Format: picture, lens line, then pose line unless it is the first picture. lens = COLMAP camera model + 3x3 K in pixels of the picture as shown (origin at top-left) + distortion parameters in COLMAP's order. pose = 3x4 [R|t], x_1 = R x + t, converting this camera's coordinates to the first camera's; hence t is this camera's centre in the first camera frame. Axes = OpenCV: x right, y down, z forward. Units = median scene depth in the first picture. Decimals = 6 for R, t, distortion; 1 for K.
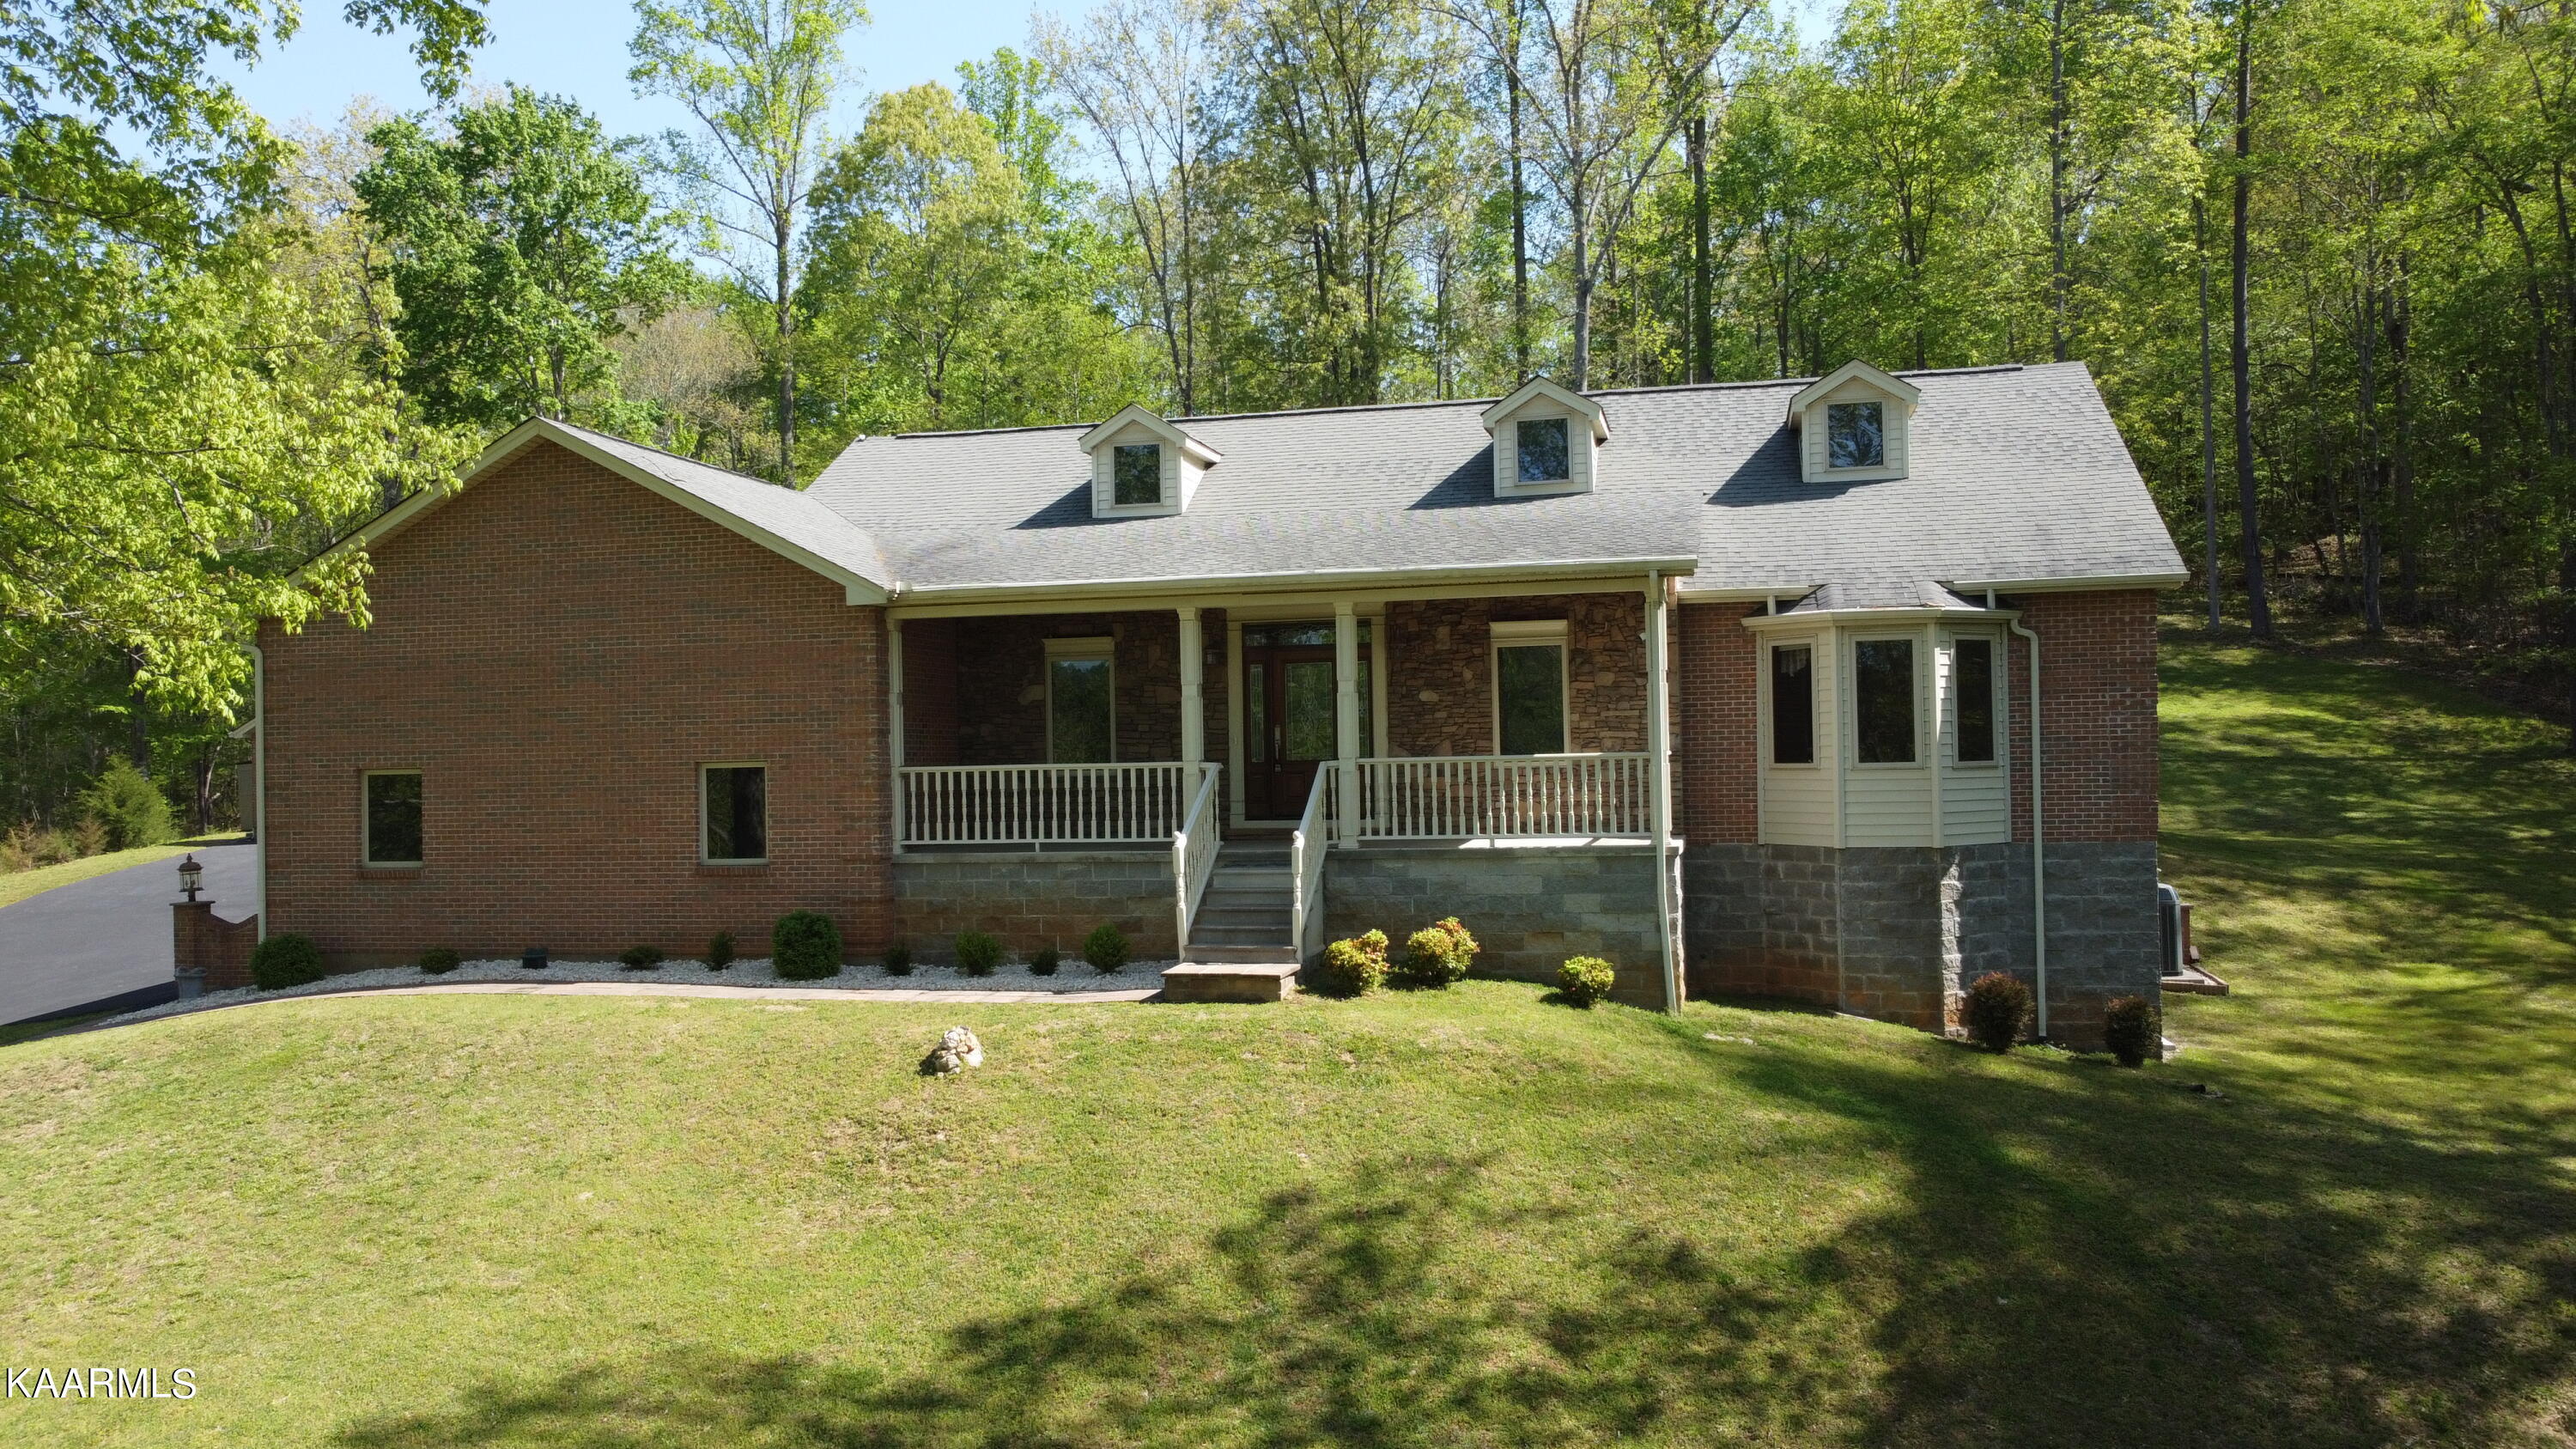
lens RADIAL K [[1942.2, 0, 1295.1], [0, 1942.2, 771.9], [0, 0, 1]] dist [0.002399, -0.002180]
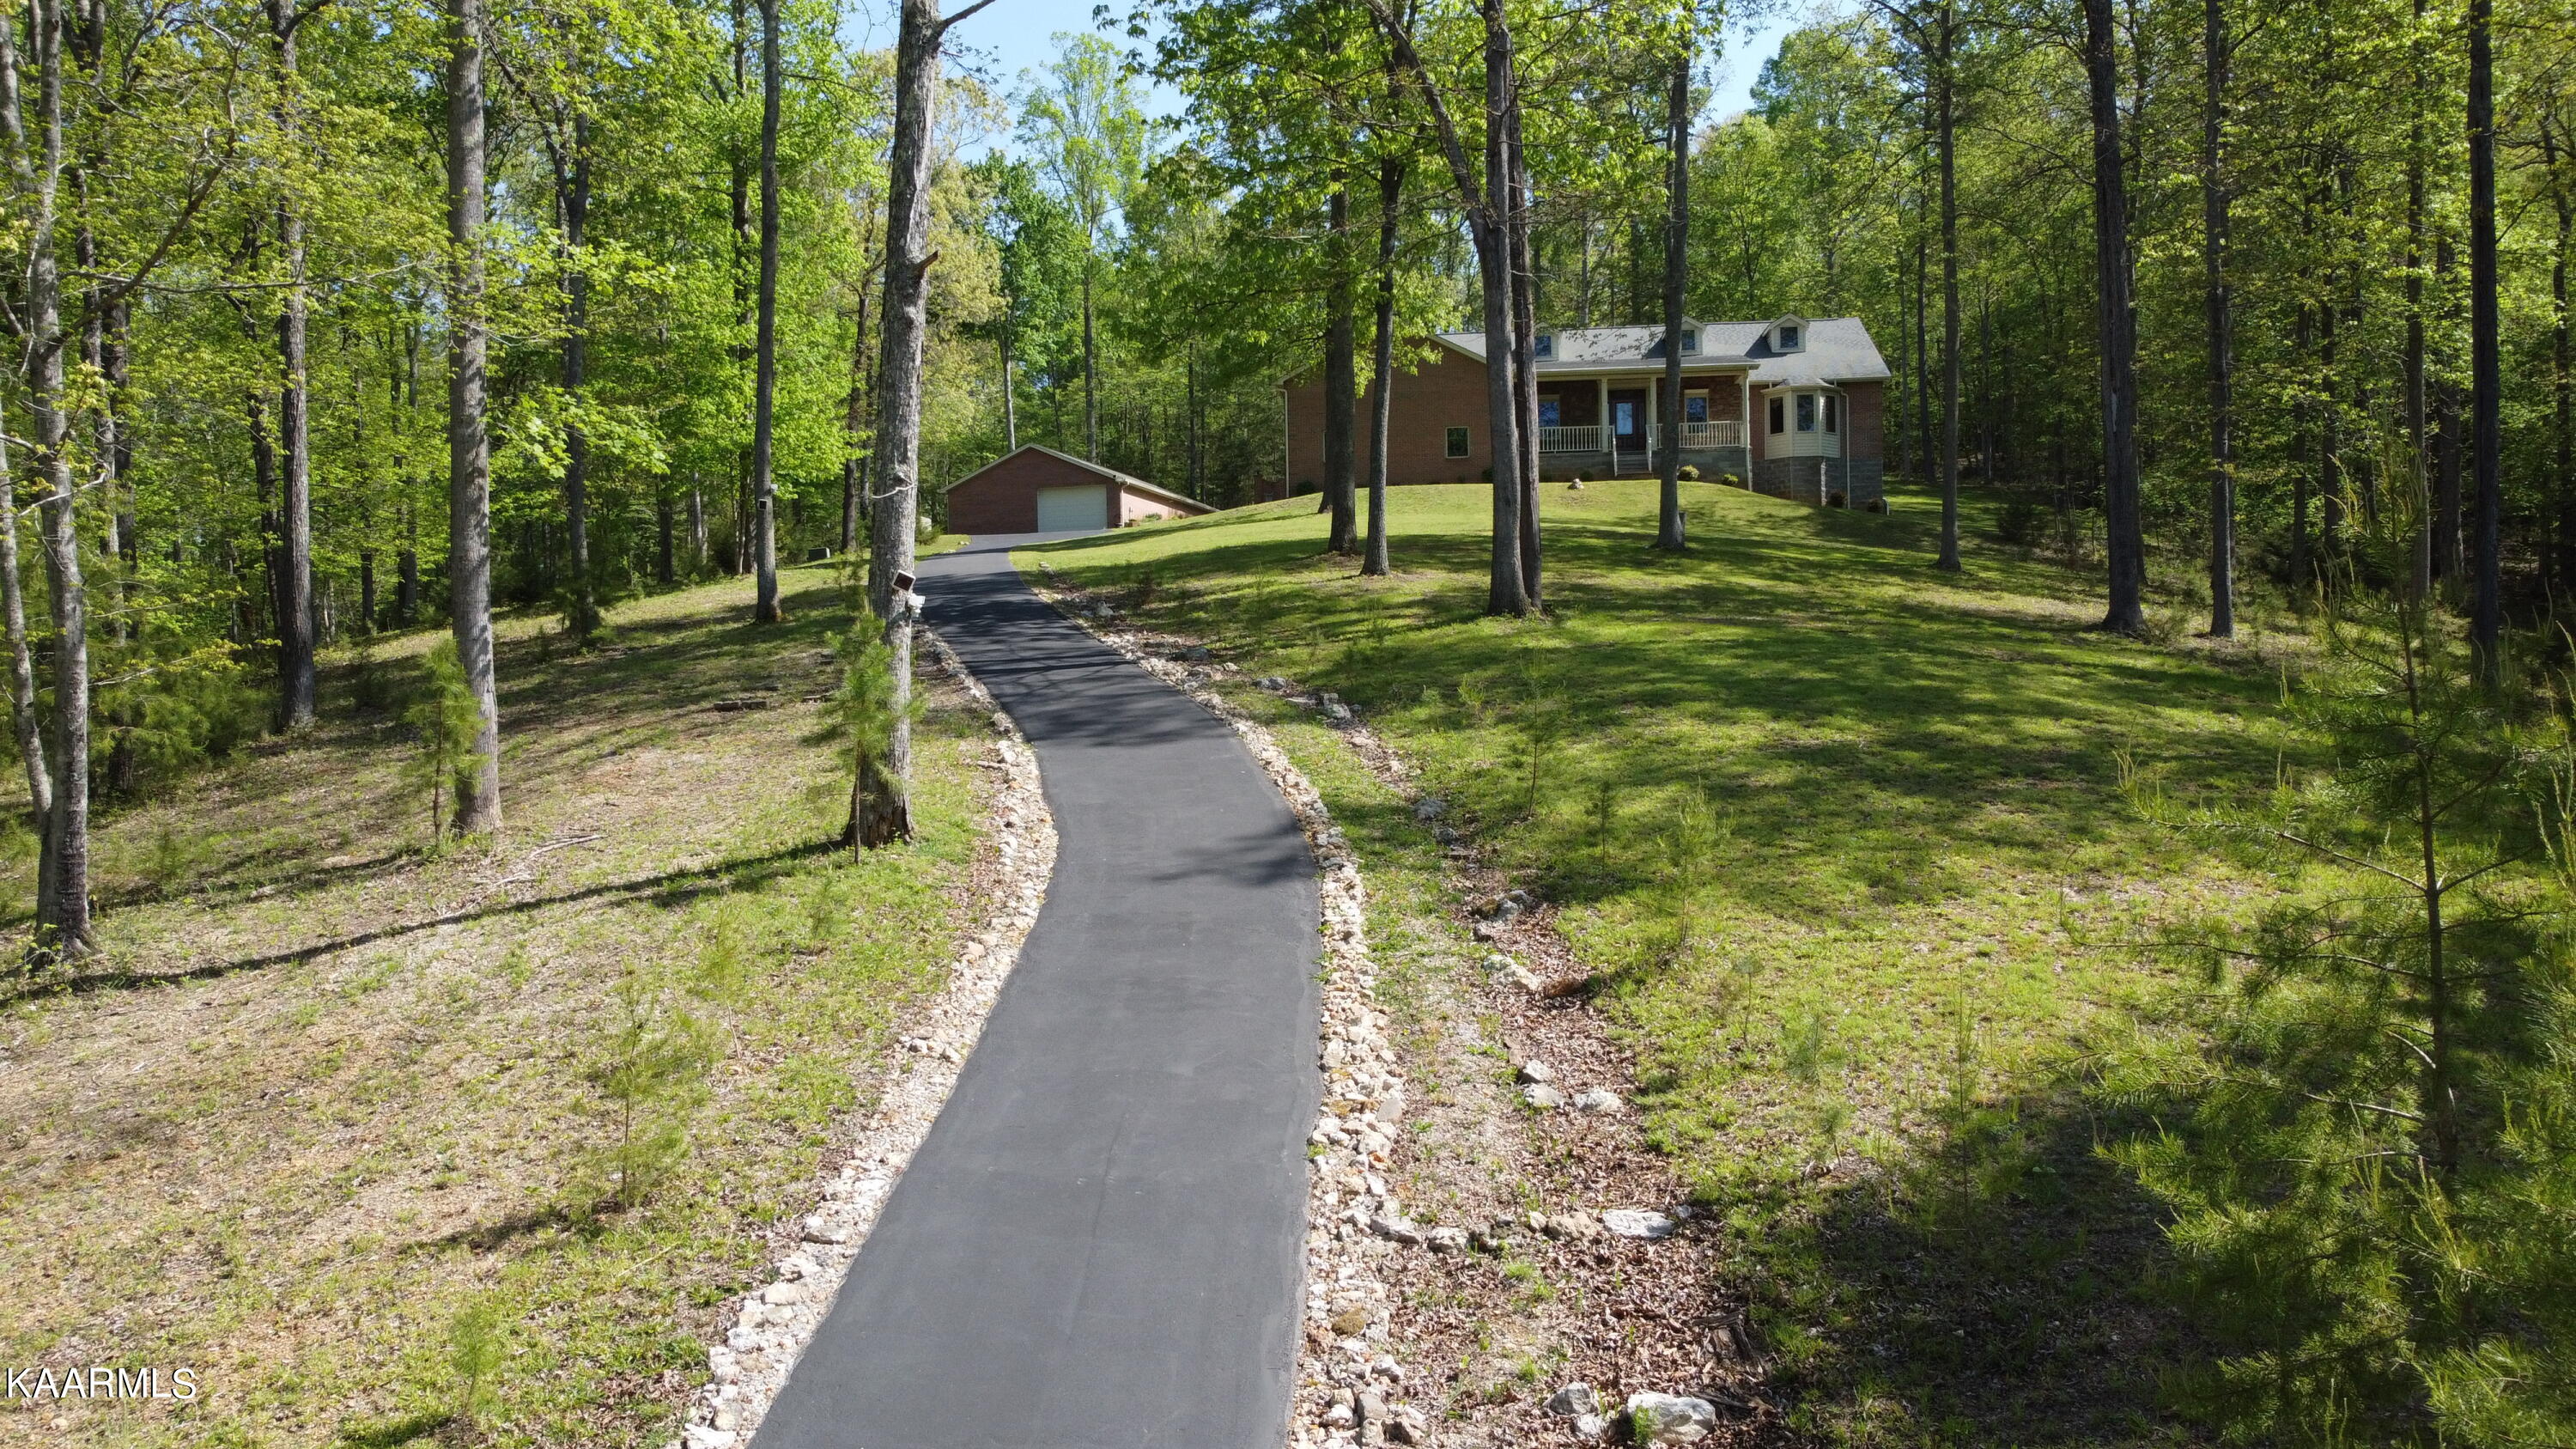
lens RADIAL K [[1942.2, 0, 1295.1], [0, 1942.2, 771.9], [0, 0, 1]] dist [0.002399, -0.002180]
pose [[0.991603, 0.003501, 0.129275, -0.974433], [-0.003984, 0.999986, 0.003476, 0.560785], [-0.129261, -0.003962, 0.991603, -2.154442]]
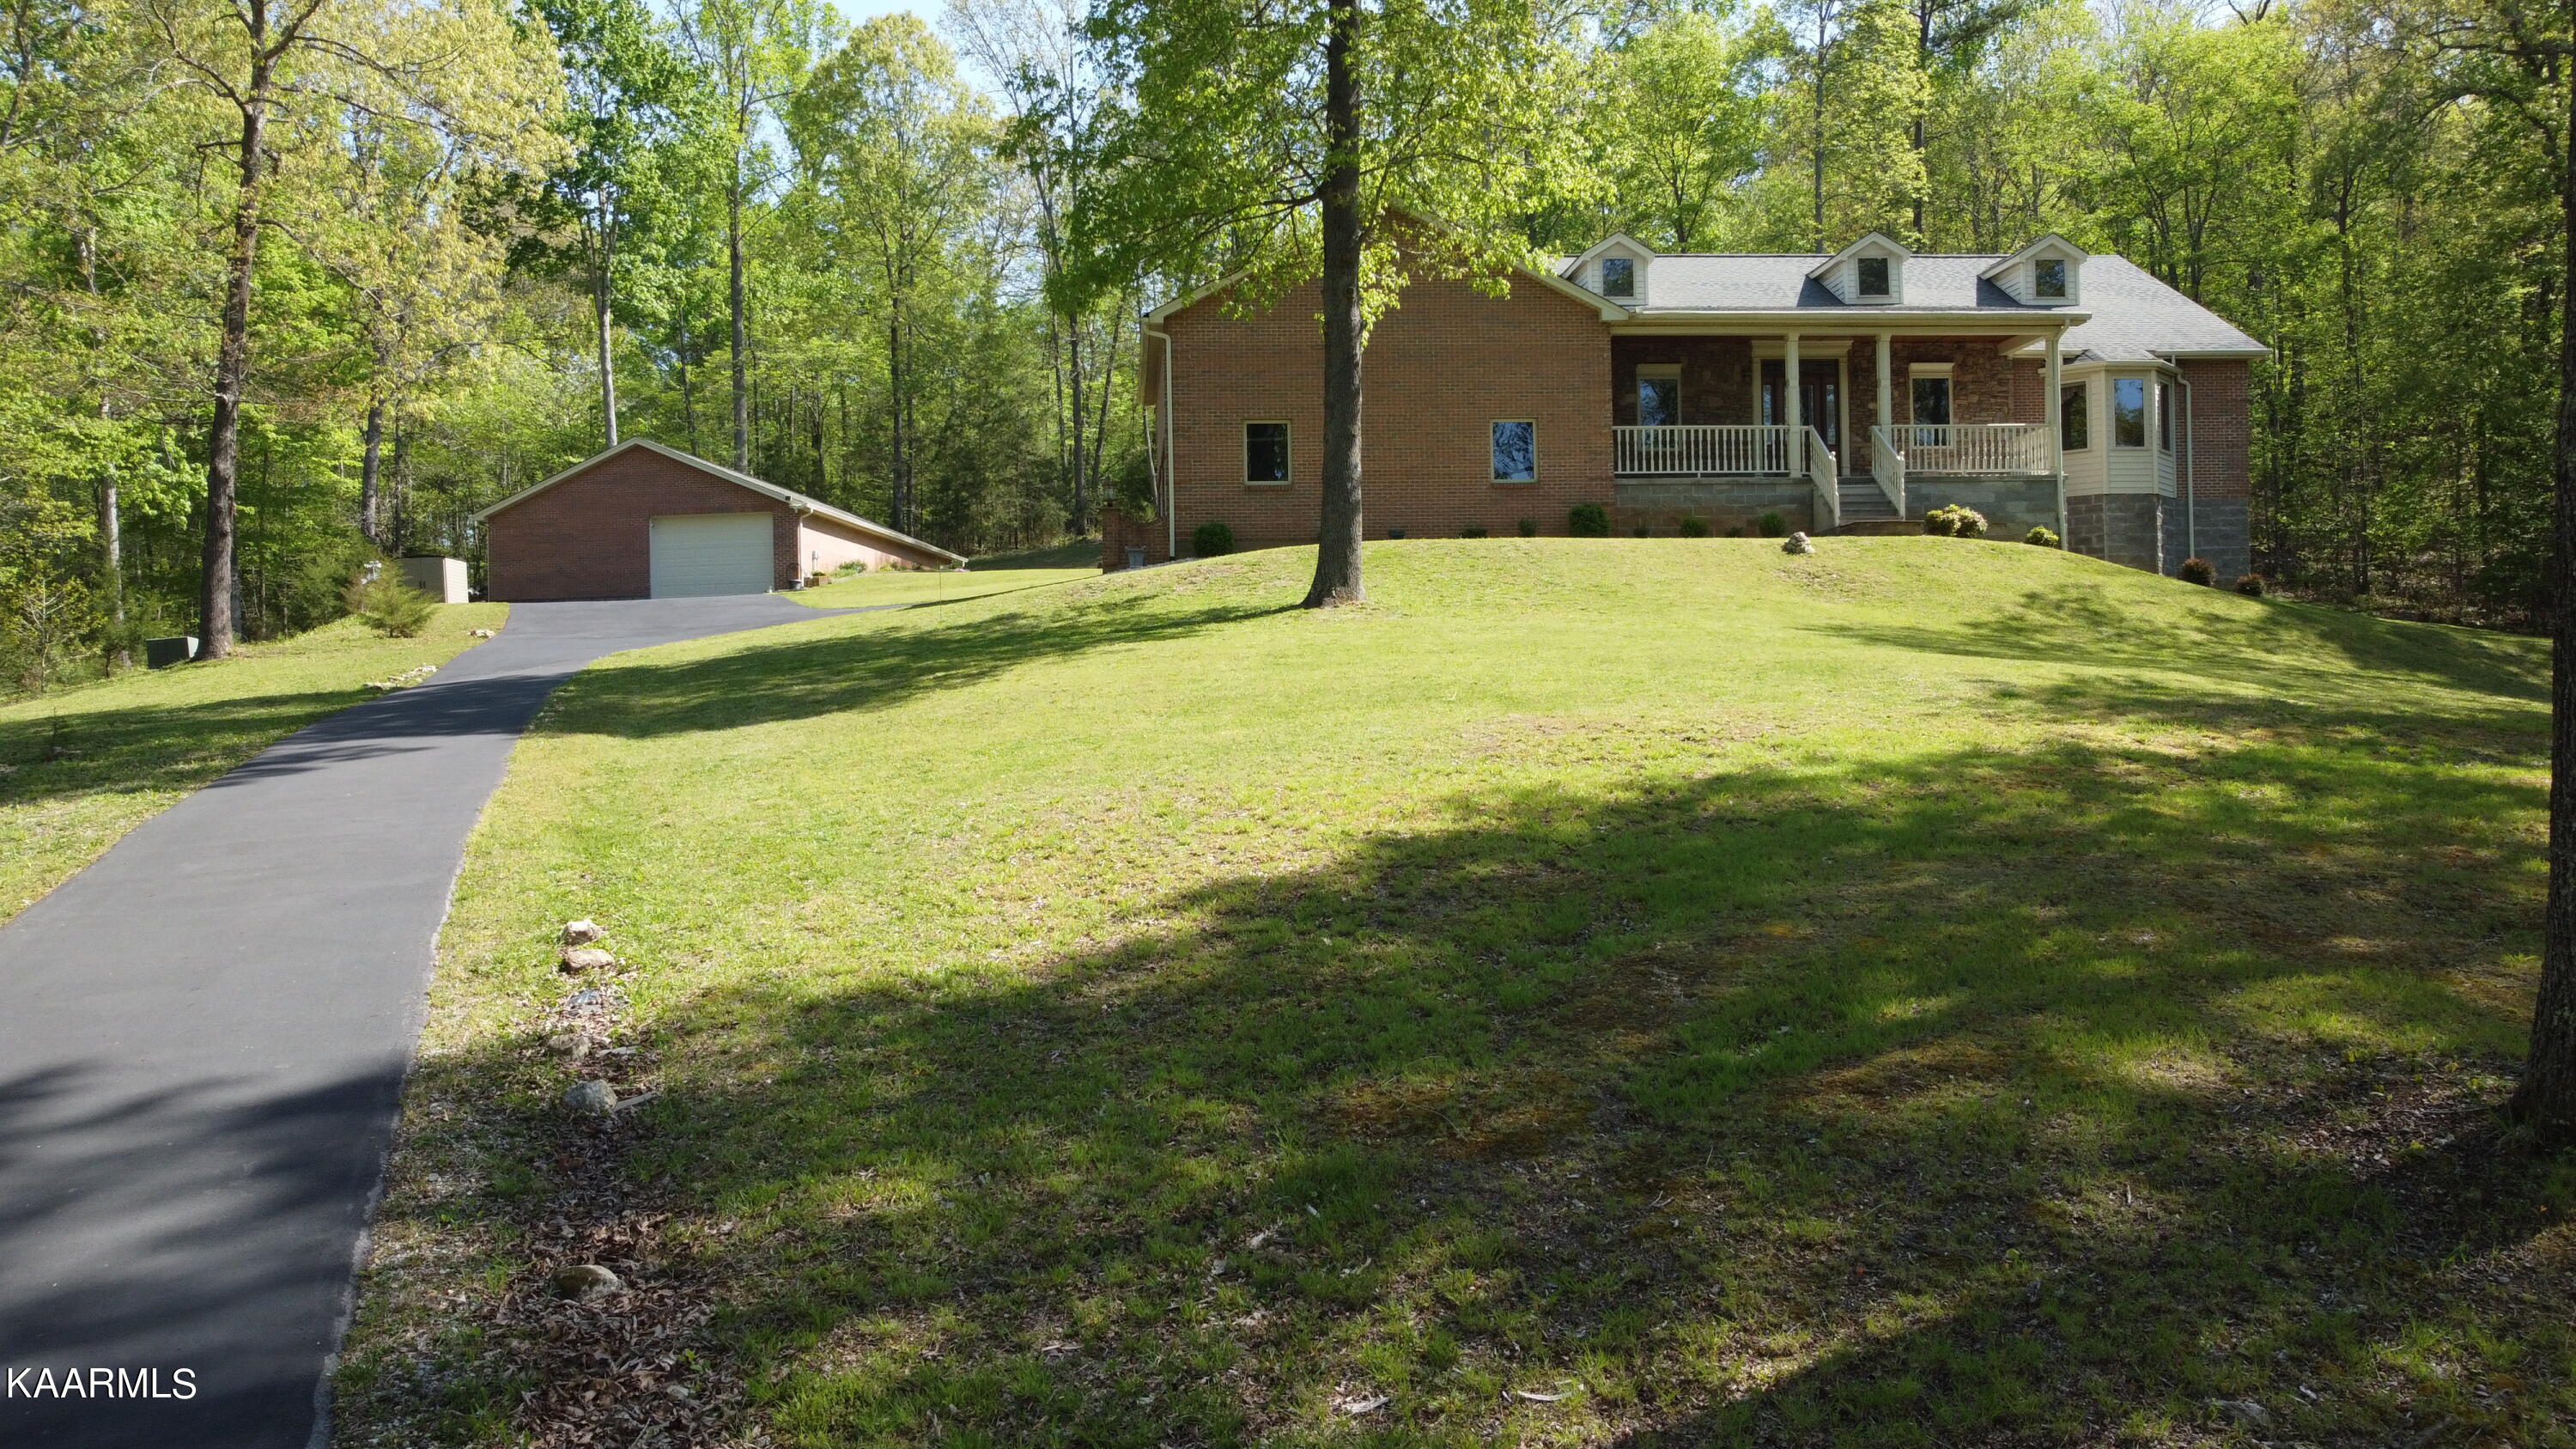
lens RADIAL K [[1942.2, 0, 1295.1], [0, 1942.2, 771.9], [0, 0, 1]] dist [0.002399, -0.002180]
pose [[0.953108, 0.000673, 0.302628, -0.952591], [0.001401, 0.999977, -0.006636, 0.299641], [-0.302626, 0.006749, 0.953086, -0.467781]]
